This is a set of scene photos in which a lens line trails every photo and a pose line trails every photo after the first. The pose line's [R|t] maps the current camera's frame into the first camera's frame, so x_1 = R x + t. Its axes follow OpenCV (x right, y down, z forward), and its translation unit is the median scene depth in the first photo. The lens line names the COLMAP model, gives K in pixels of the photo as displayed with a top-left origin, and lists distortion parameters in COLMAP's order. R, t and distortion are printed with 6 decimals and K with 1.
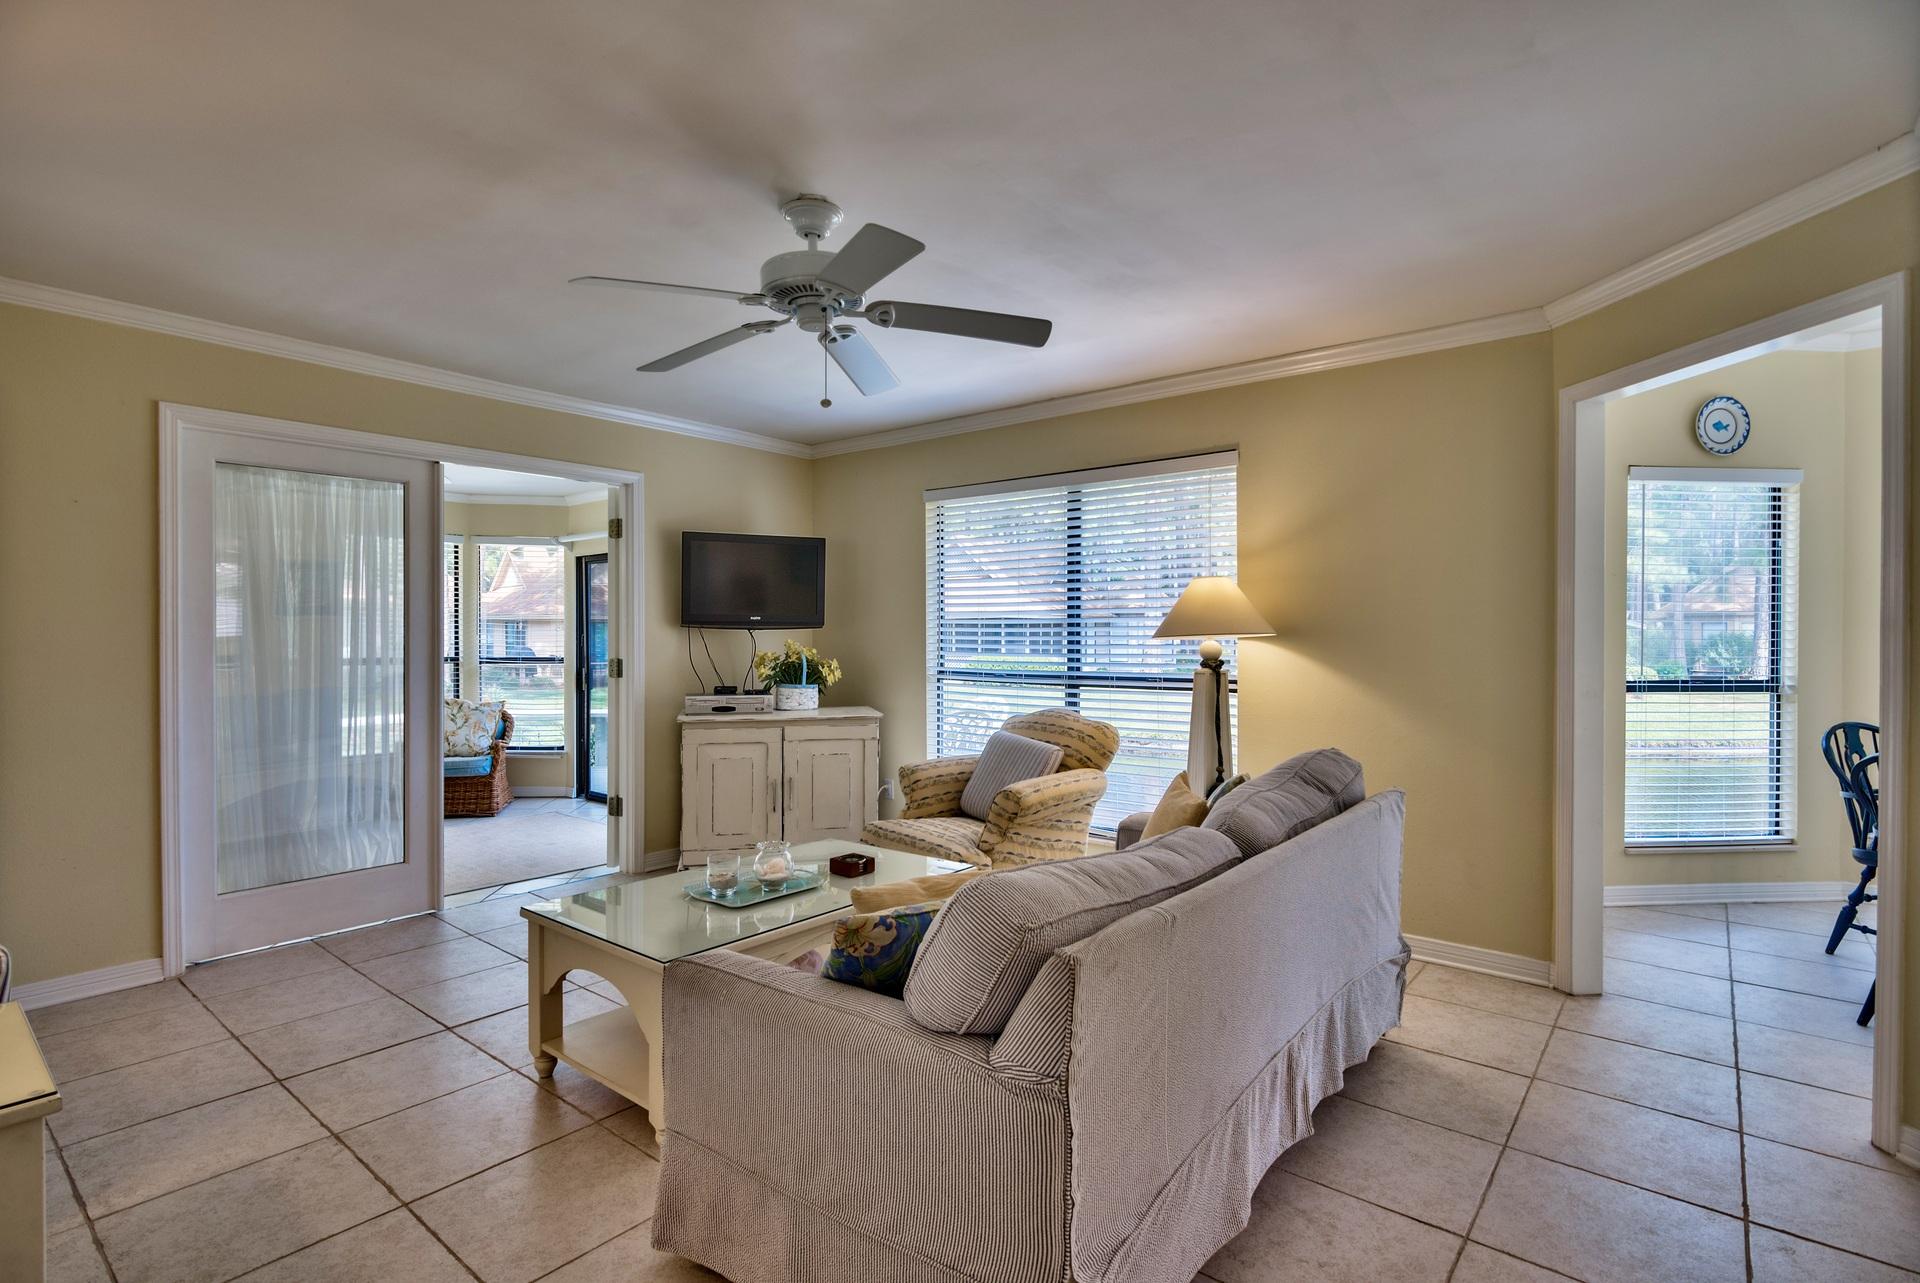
lens RADIAL K [[925.2, 0, 960.0], [0, 925.2, 641.5], [0, 0, 1]] dist [-0.001212, -0.000197]
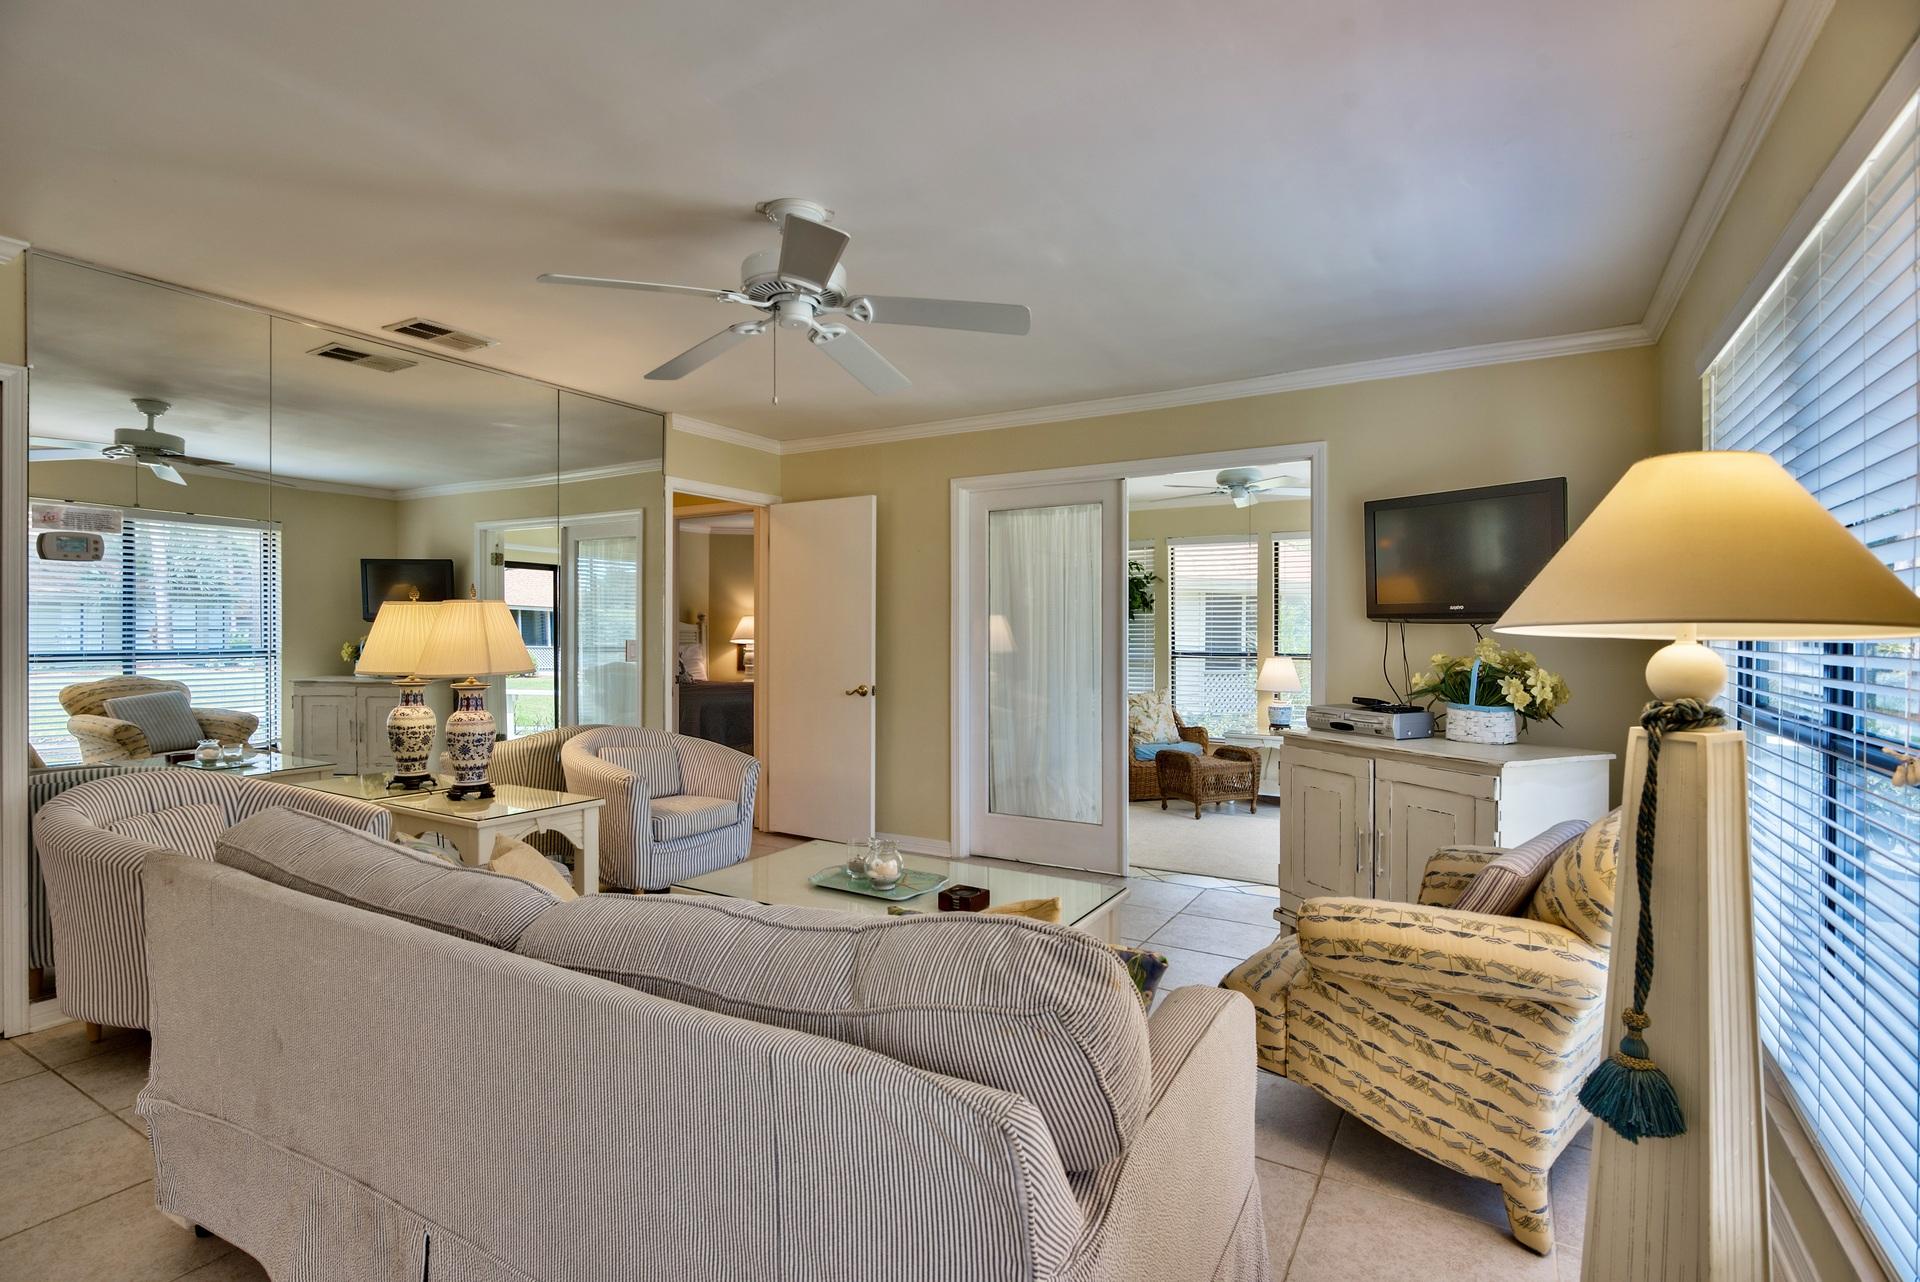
lens RADIAL K [[925.2, 0, 960.0], [0, 925.2, 641.0], [0, 0, 1]] dist [-0.001212, -0.000197]
pose [[0.156354, 0.008650, -0.987663, 0.541426], [-0.009971, 0.999925, 0.007179, -0.001808], [0.987651, 0.008726, 0.156428, 0.649062]]
